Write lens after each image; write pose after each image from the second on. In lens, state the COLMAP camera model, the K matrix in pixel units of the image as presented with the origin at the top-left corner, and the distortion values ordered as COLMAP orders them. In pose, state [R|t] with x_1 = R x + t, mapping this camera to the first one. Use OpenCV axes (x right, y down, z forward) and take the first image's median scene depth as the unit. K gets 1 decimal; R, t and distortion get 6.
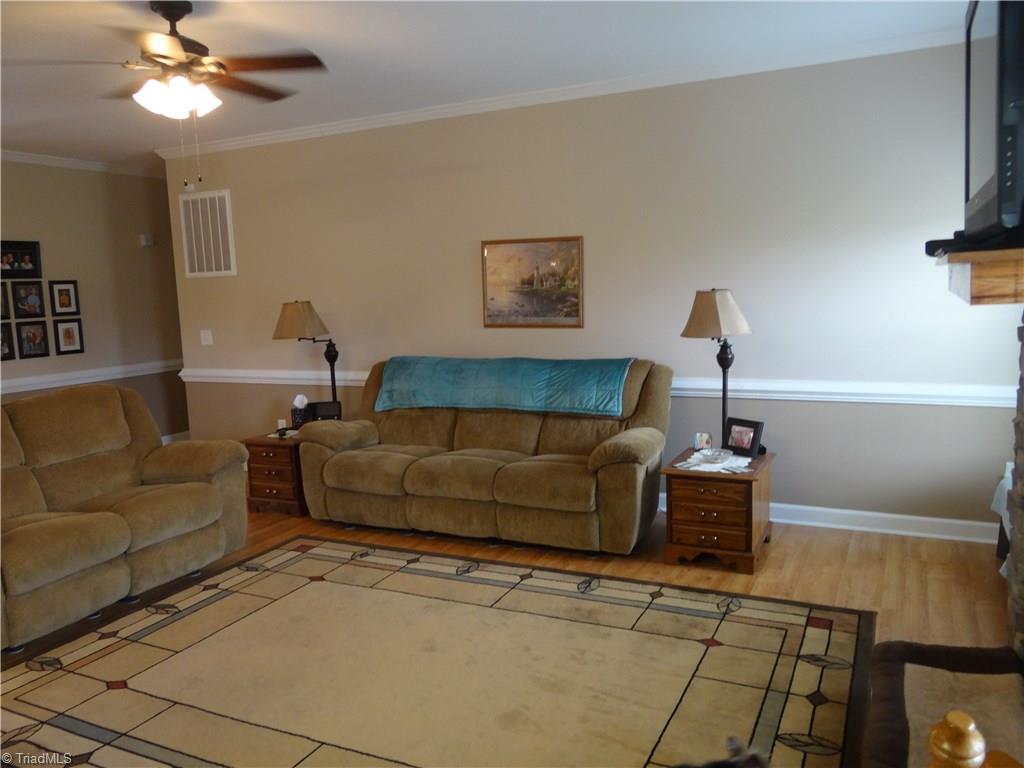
lens RADIAL K [[801.6, 0, 512.0], [0, 801.6, 384.0], [0, 0, 1]] dist [0.001240, -0.004046]
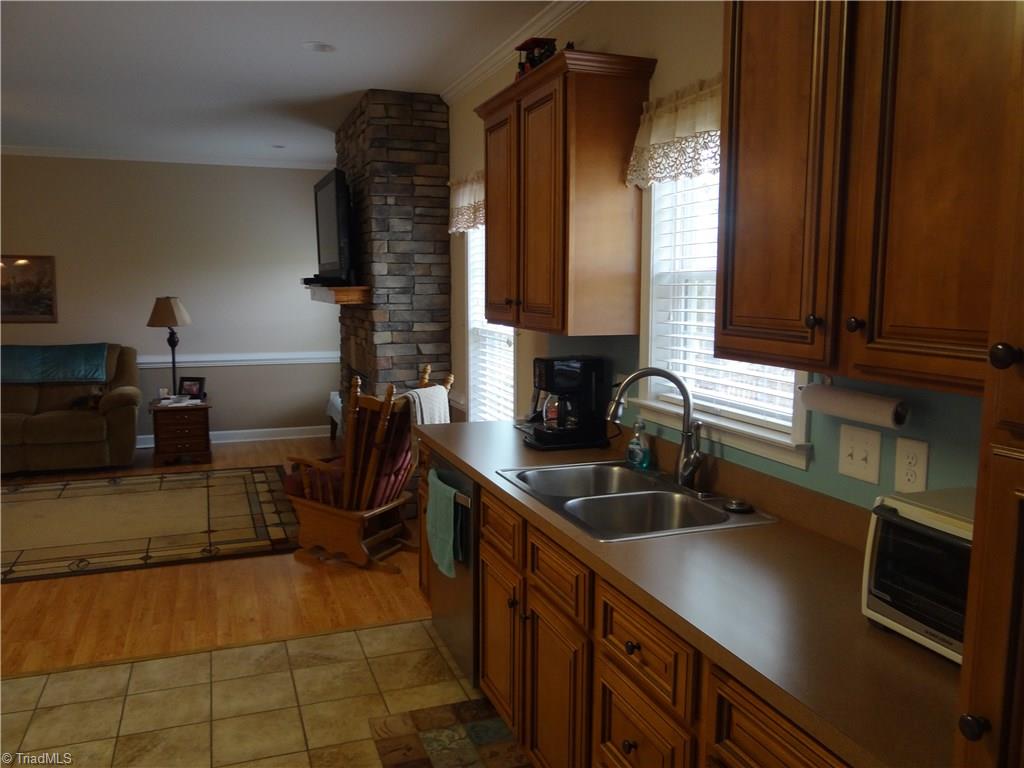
lens RADIAL K [[801.6, 0, 512.0], [0, 801.6, 384.0], [0, 0, 1]] dist [0.001240, -0.004046]
pose [[0.683438, -0.053791, 0.728024, -0.445653], [0.064479, 0.997832, 0.013195, 0.077011], [-0.727155, 0.037924, 0.685425, -0.581118]]
